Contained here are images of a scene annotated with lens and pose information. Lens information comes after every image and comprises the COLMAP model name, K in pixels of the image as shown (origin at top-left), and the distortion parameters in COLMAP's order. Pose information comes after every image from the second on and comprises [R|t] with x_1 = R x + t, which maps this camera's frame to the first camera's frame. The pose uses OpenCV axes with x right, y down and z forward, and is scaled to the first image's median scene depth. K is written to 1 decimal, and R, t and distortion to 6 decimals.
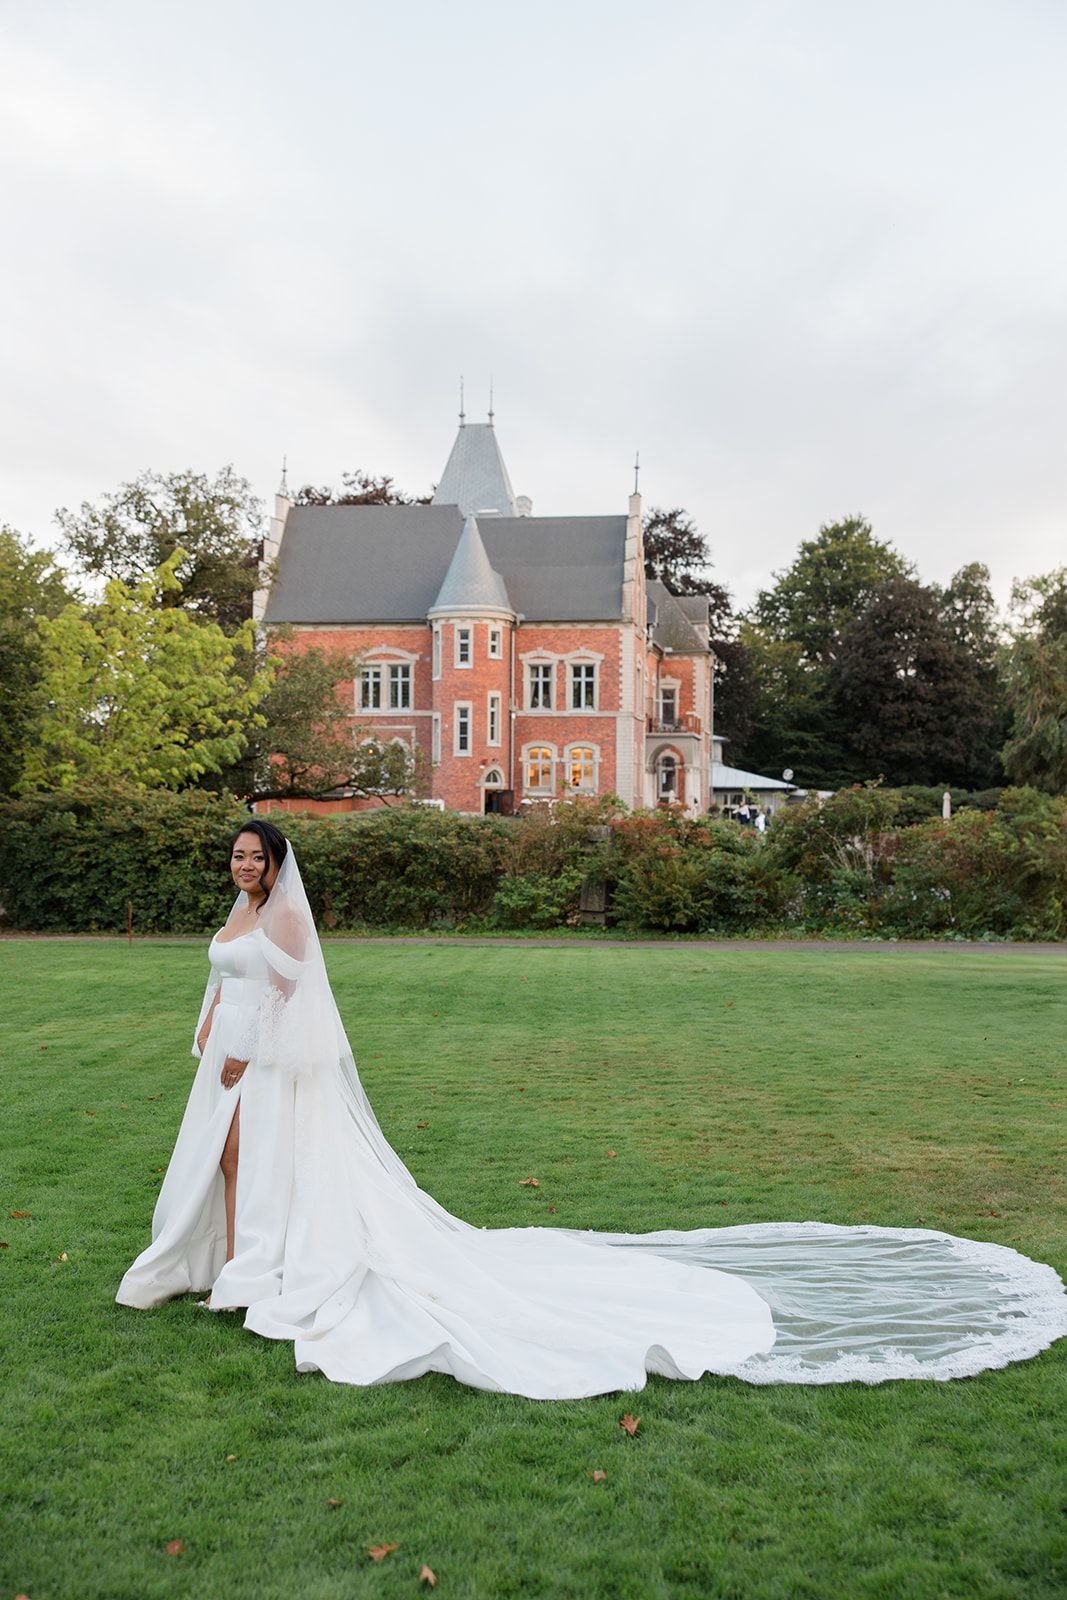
lens RADIAL K [[1795.9, 0, 527.7], [0, 1795.9, 802.2], [0, 0, 1]] dist [0.022260, 0.000000]
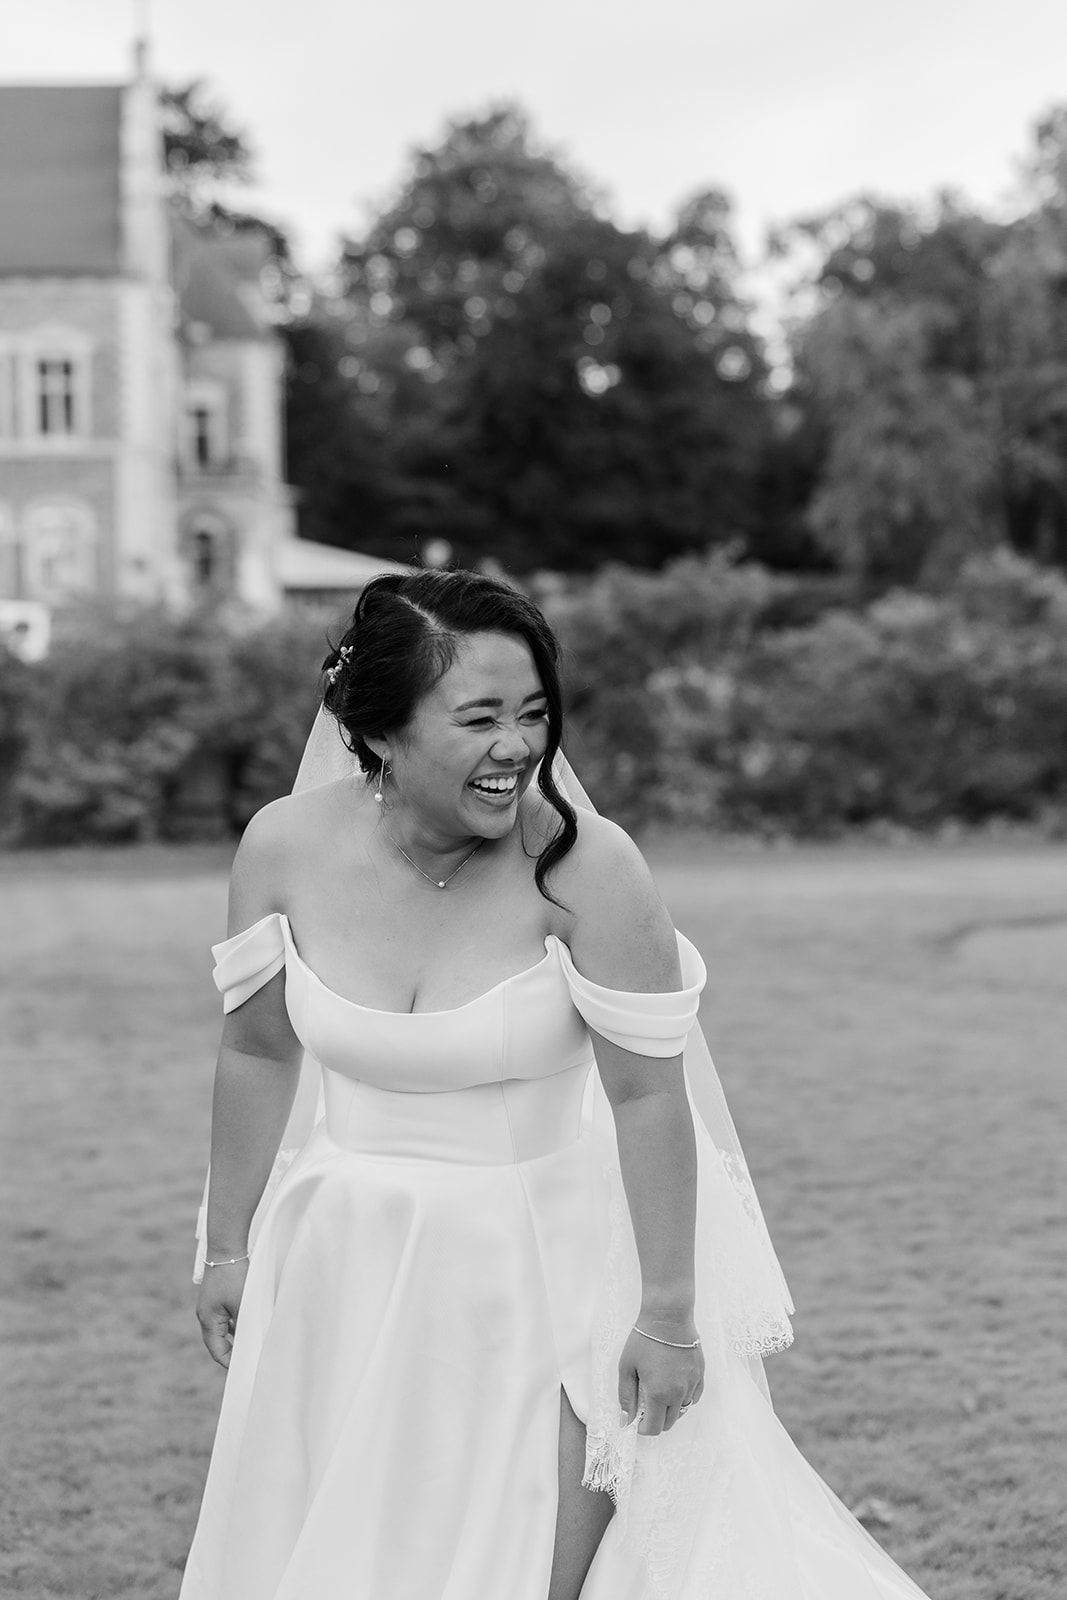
lens RADIAL K [[3002.1, 0, 532.3], [0, 3002.1, 797.8], [0, 0, 1]] dist [0.062402, 0.000000]
pose [[0.973450, -0.031568, 0.226714, -0.039509], [0.018225, 0.997989, 0.060707, 0.003791], [-0.228174, -0.054963, 0.972068, 0.074738]]
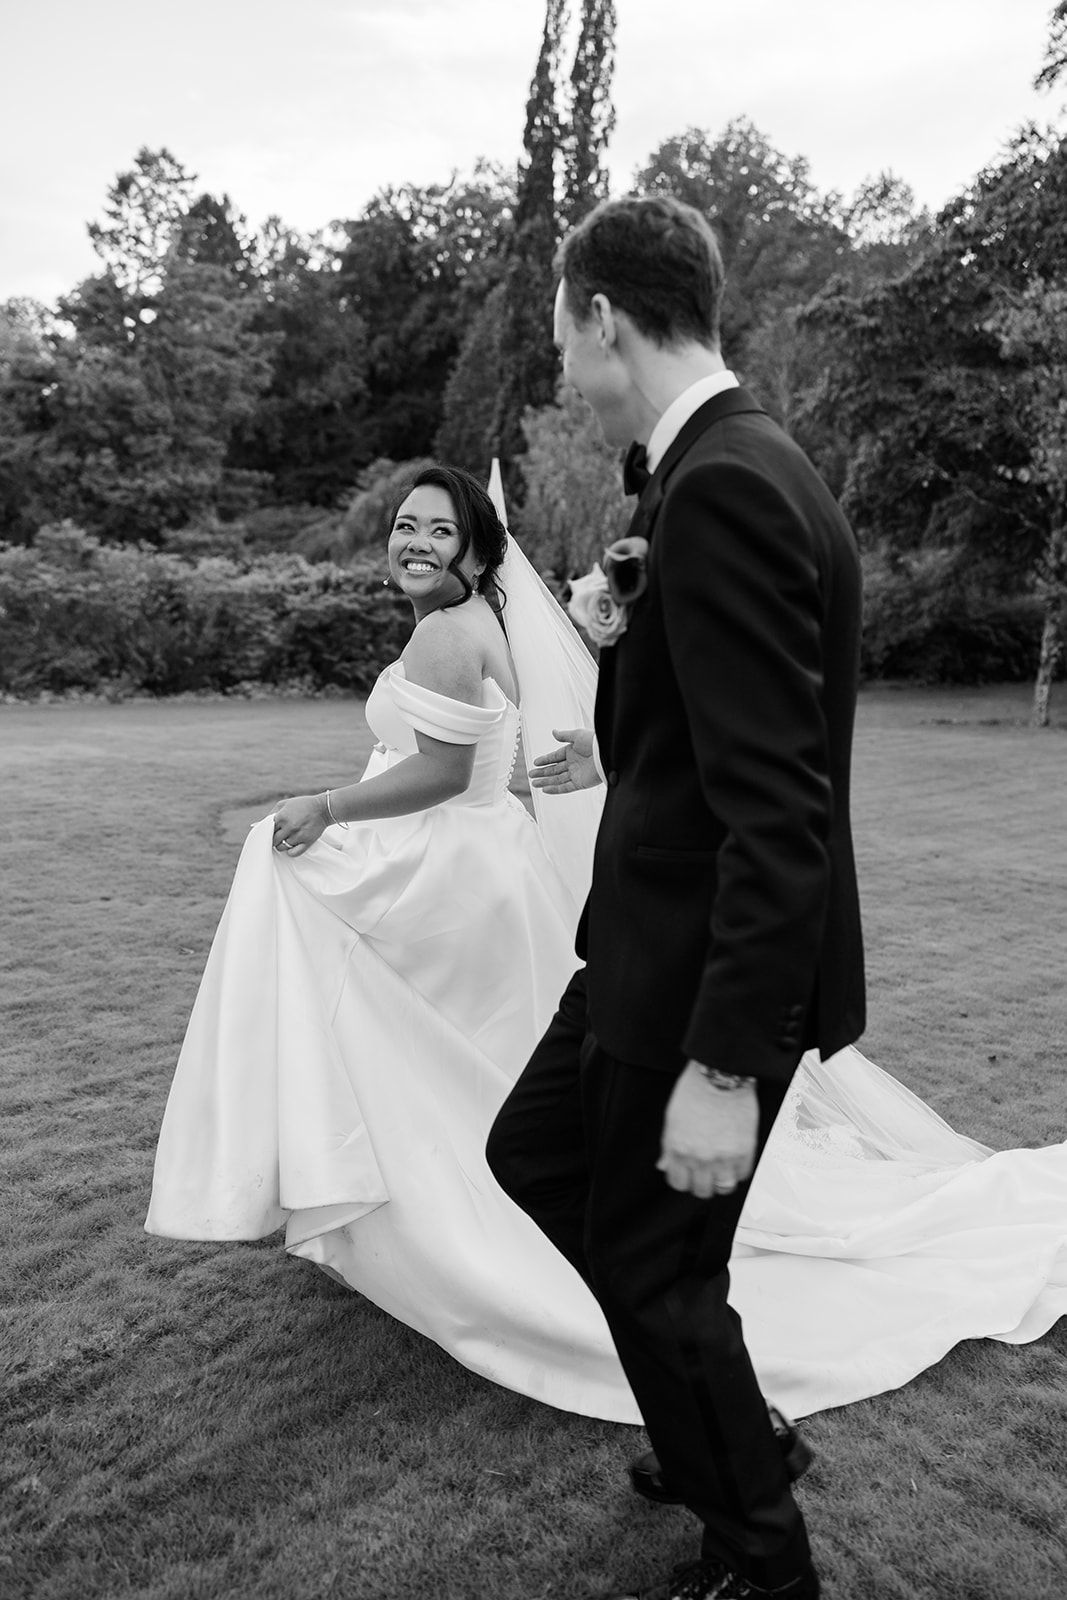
lens RADIAL K [[1222.5, 0, 531.9], [0, 1222.5, 814.5], [0, 0, 1]] dist [-0.010063, 0.015733]
pose [[0.679487, -0.102437, 0.726501, -0.009339], [-0.045469, 0.982422, 0.181049, 0.007026], [-0.732277, -0.156054, 0.662886, 0.226735]]
